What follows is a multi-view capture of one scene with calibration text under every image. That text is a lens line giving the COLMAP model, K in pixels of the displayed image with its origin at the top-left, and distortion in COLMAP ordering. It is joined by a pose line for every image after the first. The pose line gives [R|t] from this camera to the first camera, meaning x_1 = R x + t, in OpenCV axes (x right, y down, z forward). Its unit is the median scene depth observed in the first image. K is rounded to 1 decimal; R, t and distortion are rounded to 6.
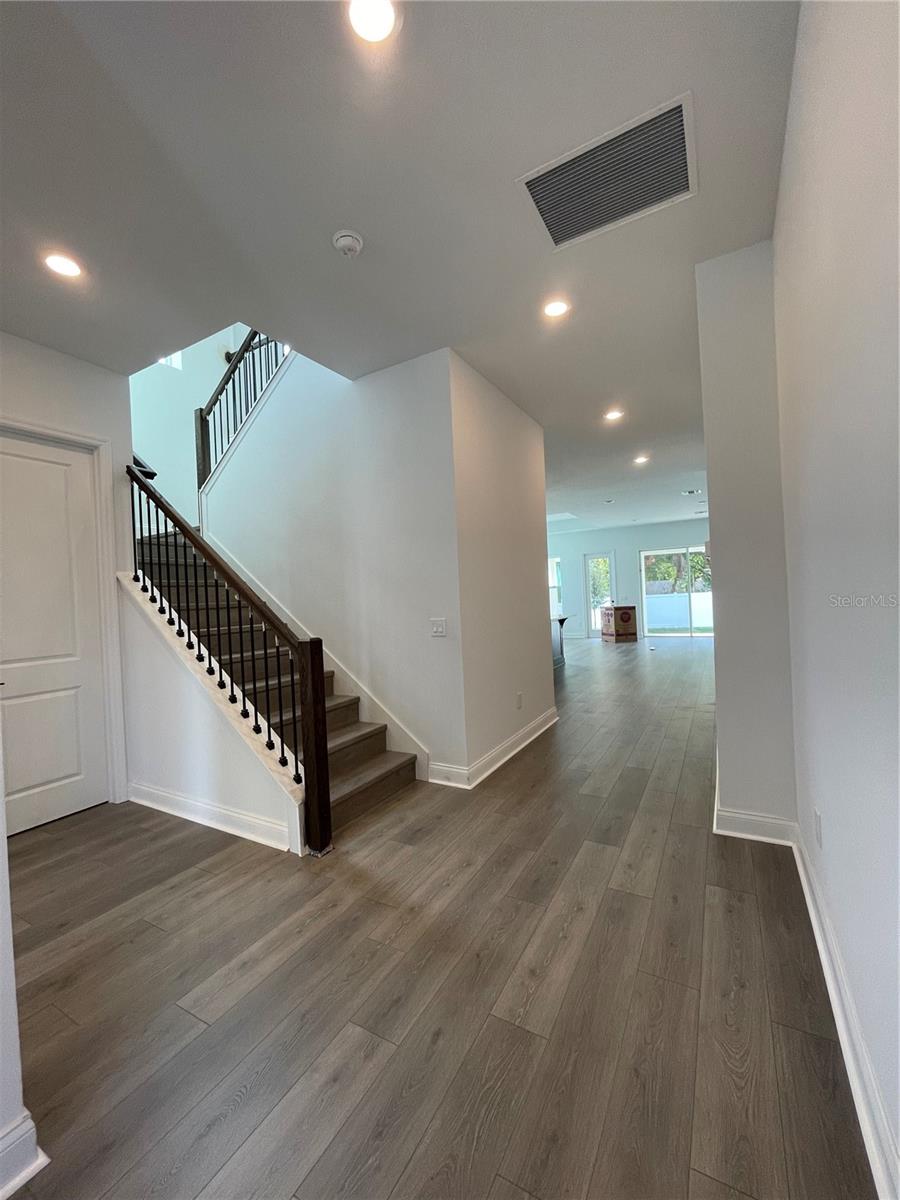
lens RADIAL K [[484.9, 0, 448.3], [0, 484.9, 598.5], [0, 0, 1]] dist [0.008433, -0.001066]
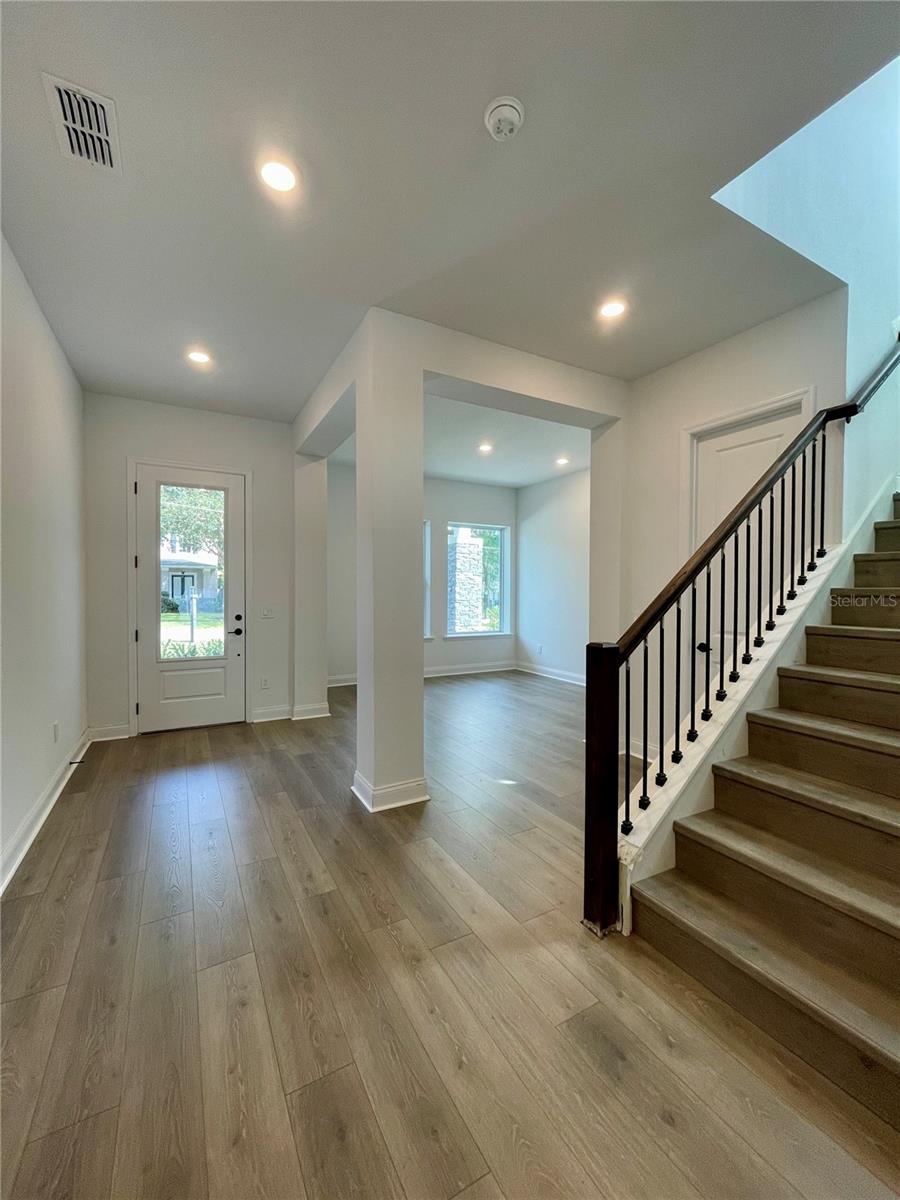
lens RADIAL K [[484.9, 0, 448.8], [0, 484.9, 599.6], [0, 0, 1]] dist [0.008433, -0.001066]
pose [[-0.517949, 0.059077, -0.853369, 0.552284], [0.024317, 0.998226, 0.054346, -0.035878], [0.855066, 0.007397, -0.518467, 1.392491]]
